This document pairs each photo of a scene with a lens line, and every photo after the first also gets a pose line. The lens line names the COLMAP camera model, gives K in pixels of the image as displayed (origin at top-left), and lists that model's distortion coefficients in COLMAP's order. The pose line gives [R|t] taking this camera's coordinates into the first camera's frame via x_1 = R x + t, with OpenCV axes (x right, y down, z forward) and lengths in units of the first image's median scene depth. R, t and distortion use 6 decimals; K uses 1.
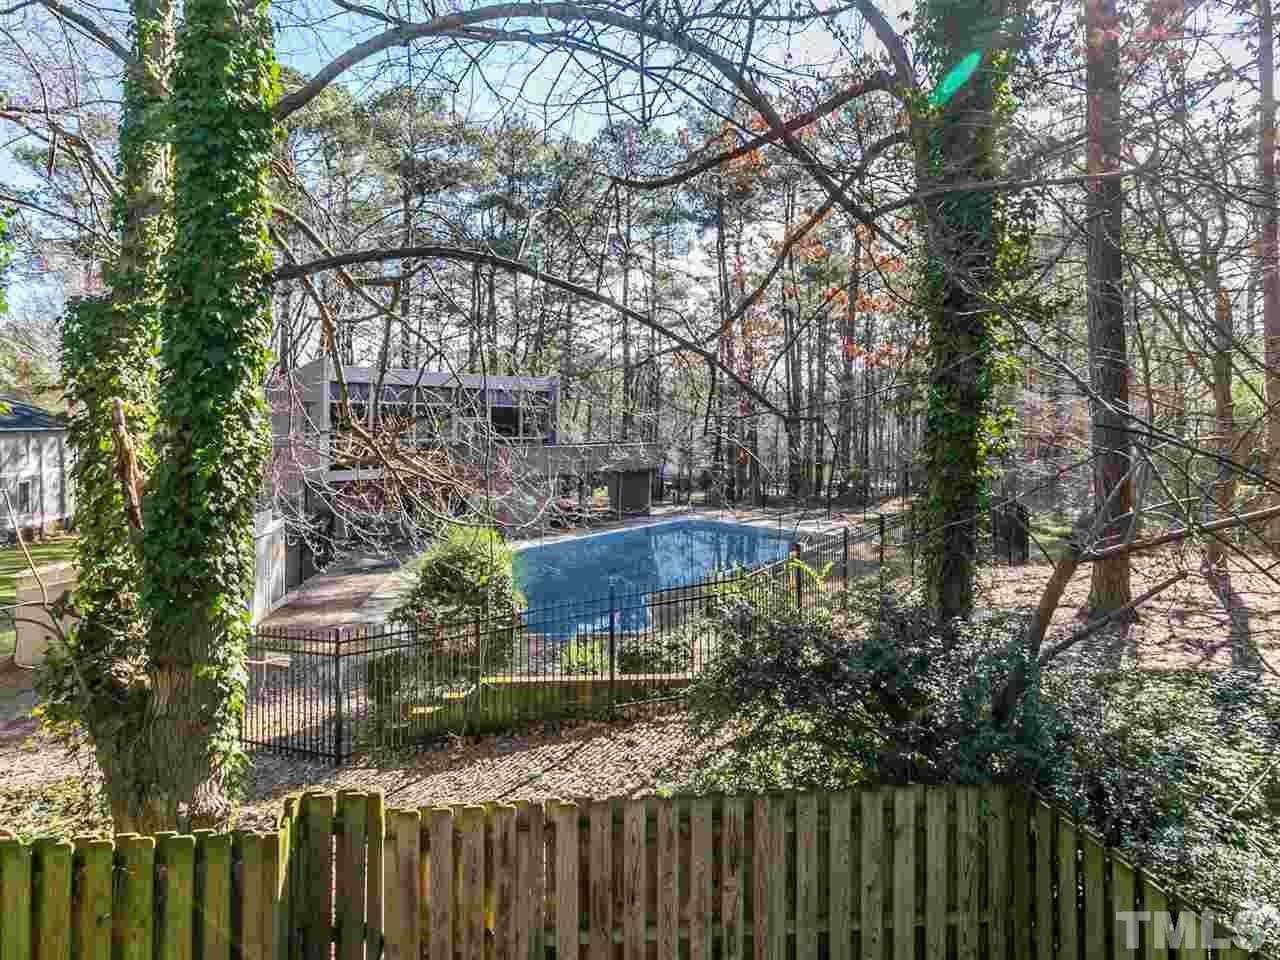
lens RADIAL K [[673.7, 0, 640.5], [0, 673.7, 411.3], [0, 0, 1]] dist [-0.002282, -0.000757]
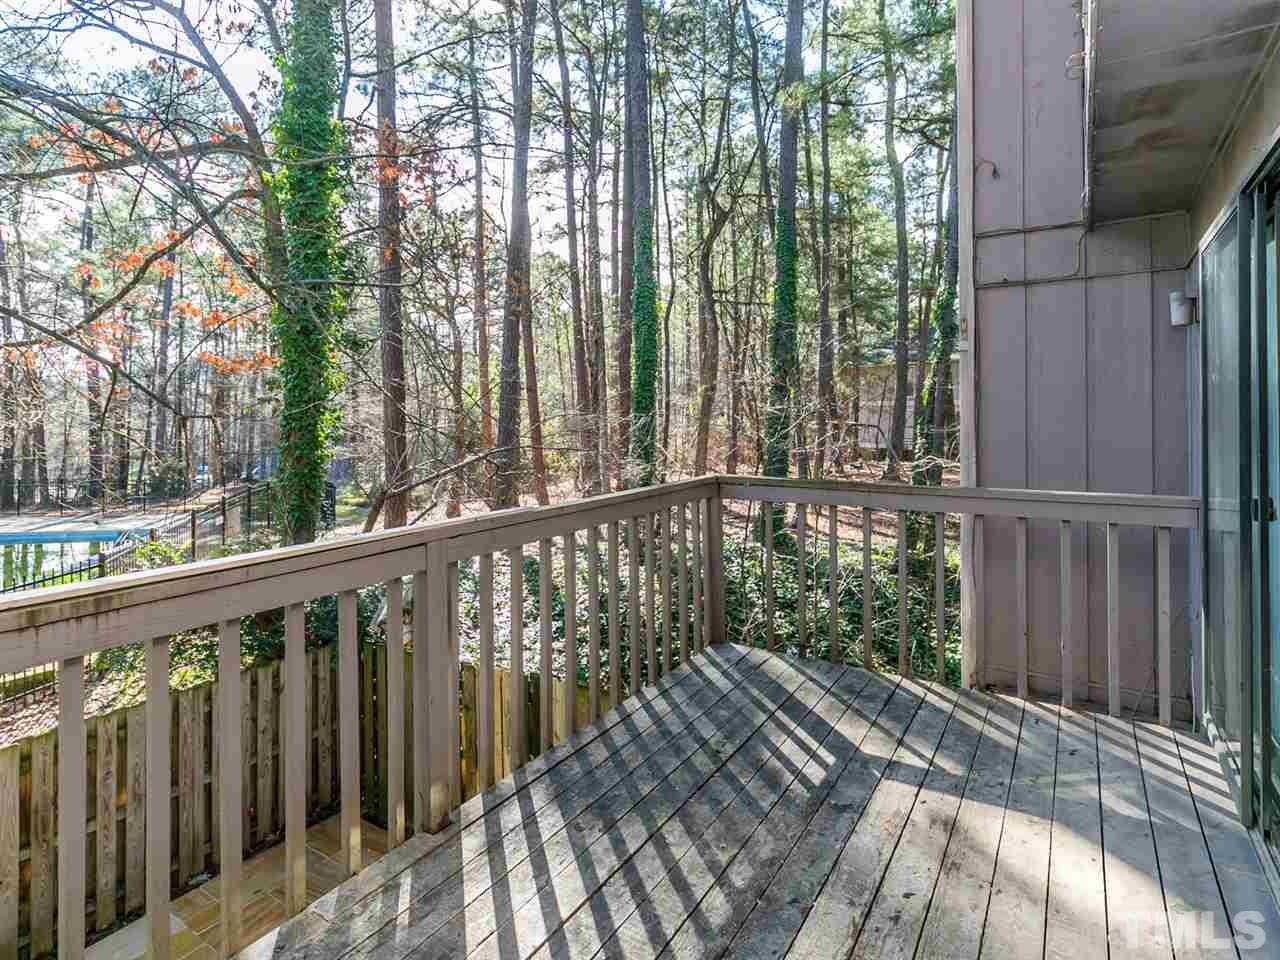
lens RADIAL K [[643.2, 0, 644.2], [0, 643.2, 443.5], [0, 0, 1]] dist [-0.000451, -0.000578]
pose [[0.547151, -0.039002, 0.836125, -0.209824], [-0.011322, 0.998478, 0.053984, -0.007588], [-0.836957, -0.039004, 0.545877, -0.261163]]
